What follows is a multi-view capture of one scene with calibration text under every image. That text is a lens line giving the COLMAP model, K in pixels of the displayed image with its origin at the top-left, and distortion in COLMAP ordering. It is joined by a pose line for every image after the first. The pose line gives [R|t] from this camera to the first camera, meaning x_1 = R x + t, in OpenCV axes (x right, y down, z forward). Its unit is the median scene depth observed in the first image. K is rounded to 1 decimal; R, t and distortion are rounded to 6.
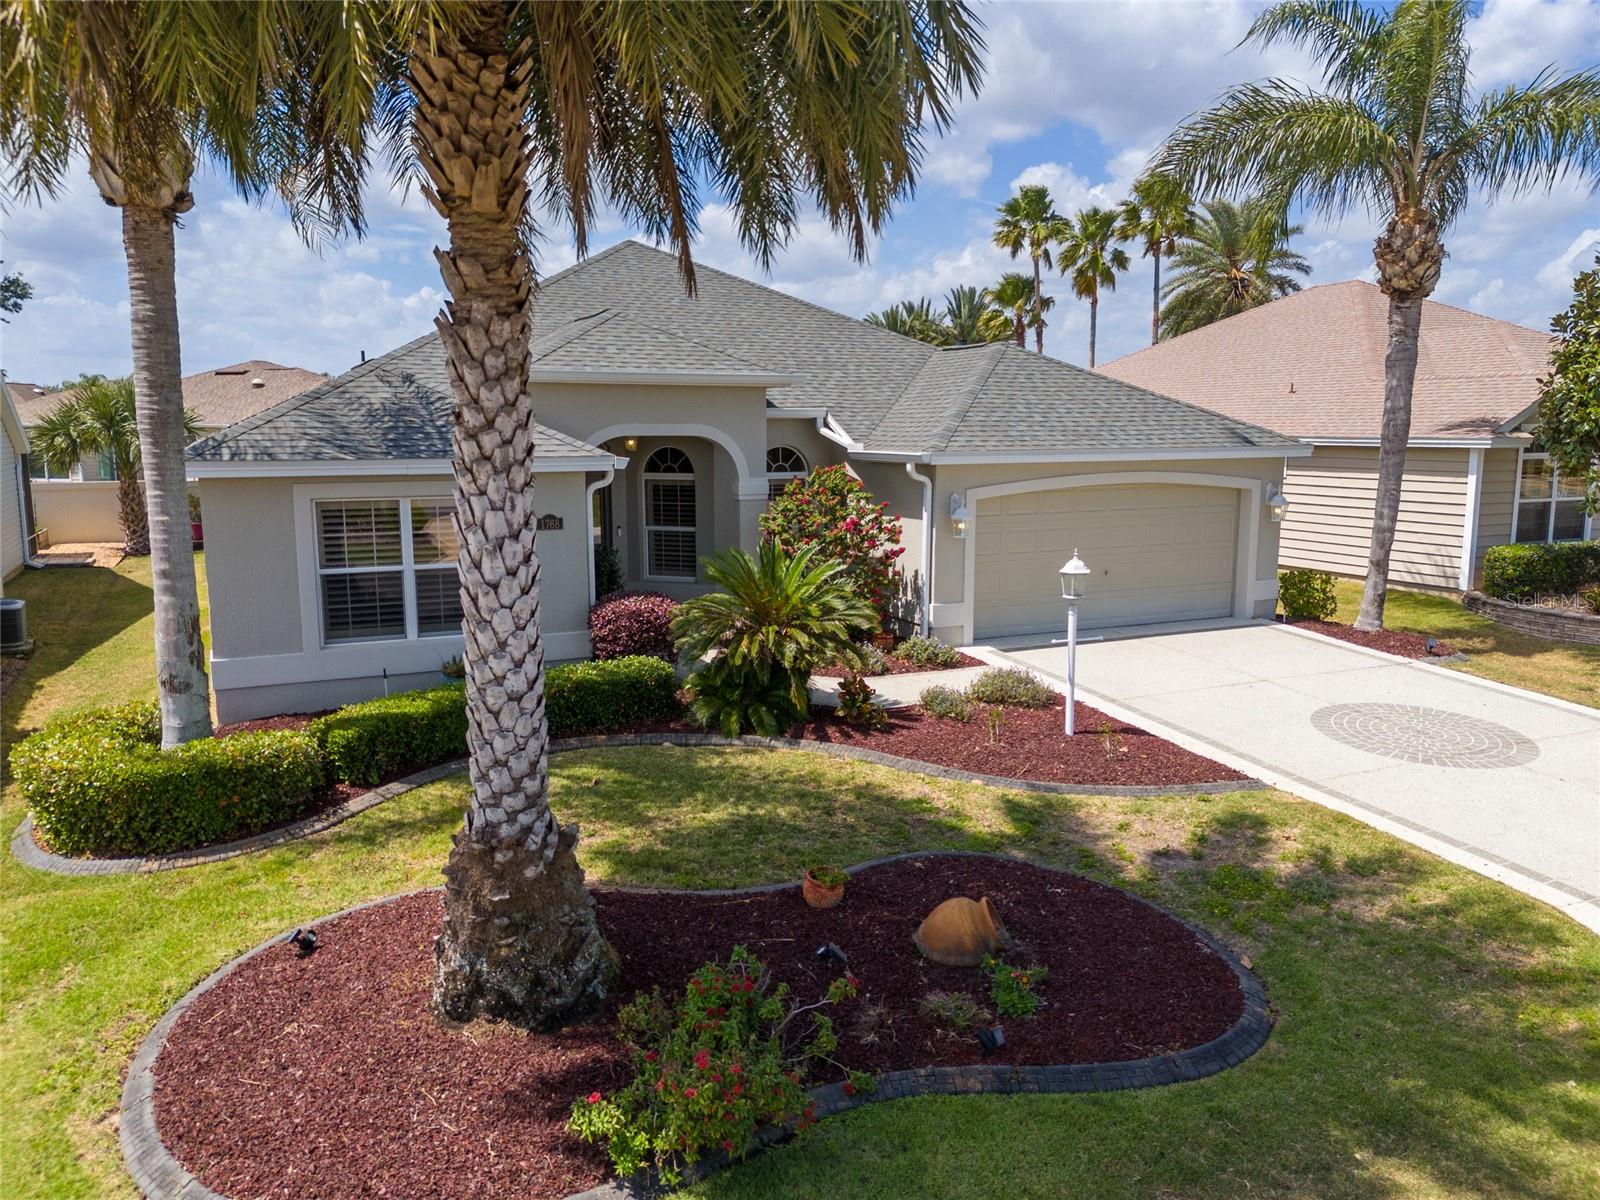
lens RADIAL K [[1183.0, 0, 800.0], [0, 1183.0, 600.0], [0, 0, 1]] dist [0.091888, -0.081834]
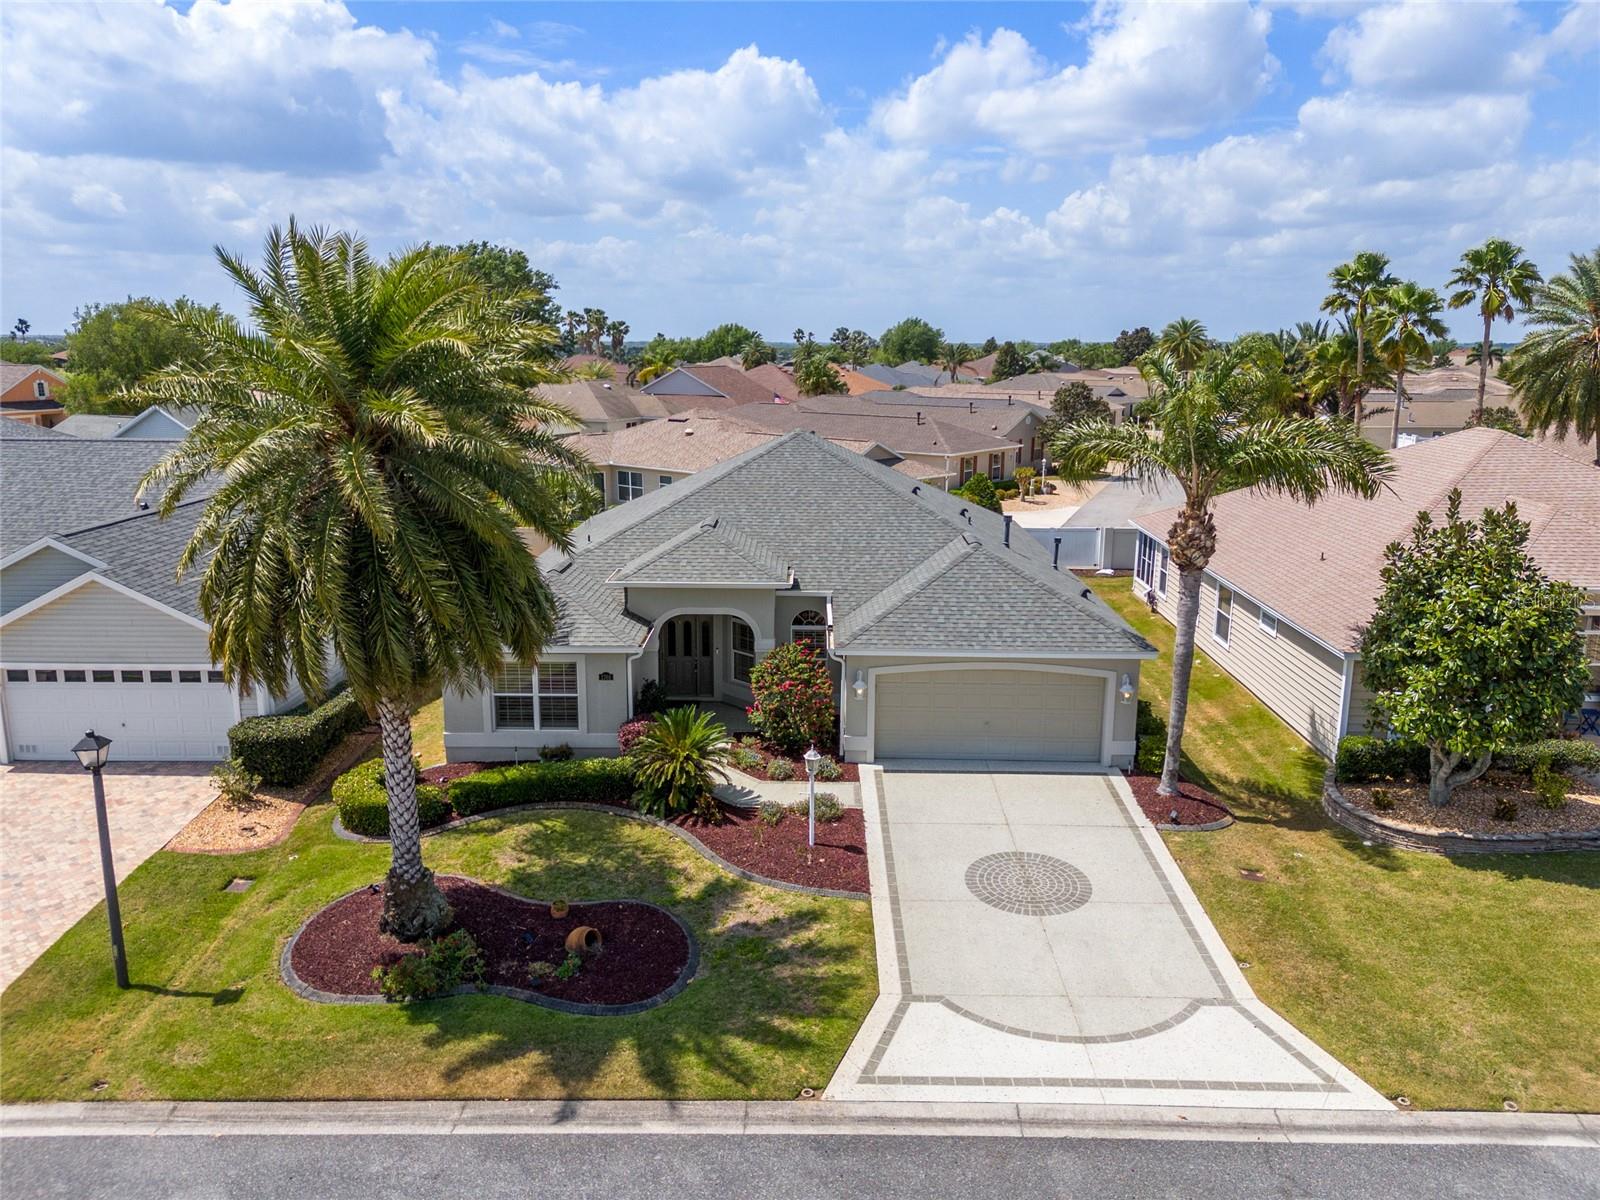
lens RADIAL K [[1183.0, 0, 800.0], [0, 1183.0, 600.0], [0, 0, 1]] dist [0.091888, -0.081834]
pose [[0.895086, 0.102282, -0.434003, 1.134748], [-0.071158, 0.993627, 0.087413, -0.487190], [0.440178, -0.047359, 0.896661, -0.703919]]
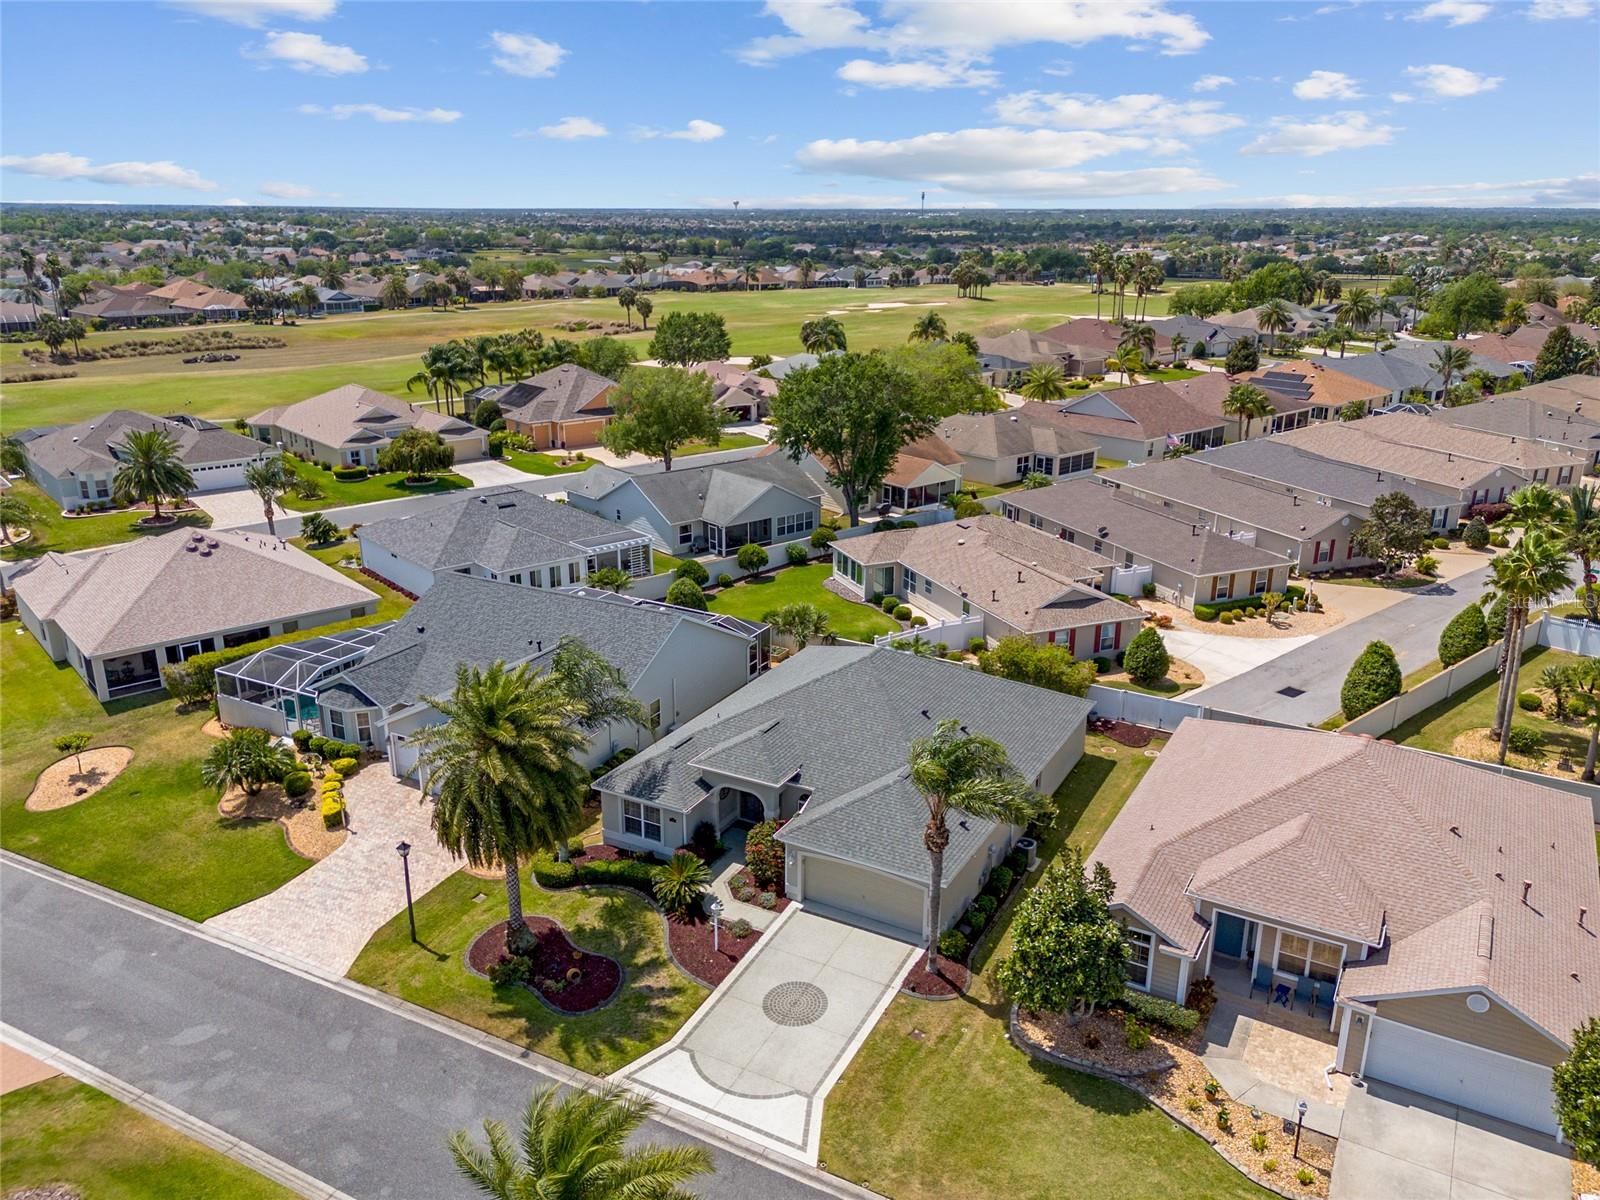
lens RADIAL K [[1209.6, 0, 800.0], [0, 1209.6, 600.0], [0, 0, 1]] dist [0.083555, -0.086141]
pose [[0.579673, 0.260078, -0.772229, 3.359370], [-0.119913, 0.964606, 0.234855, -2.041159], [0.805977, -0.043539, 0.590343, -0.985214]]
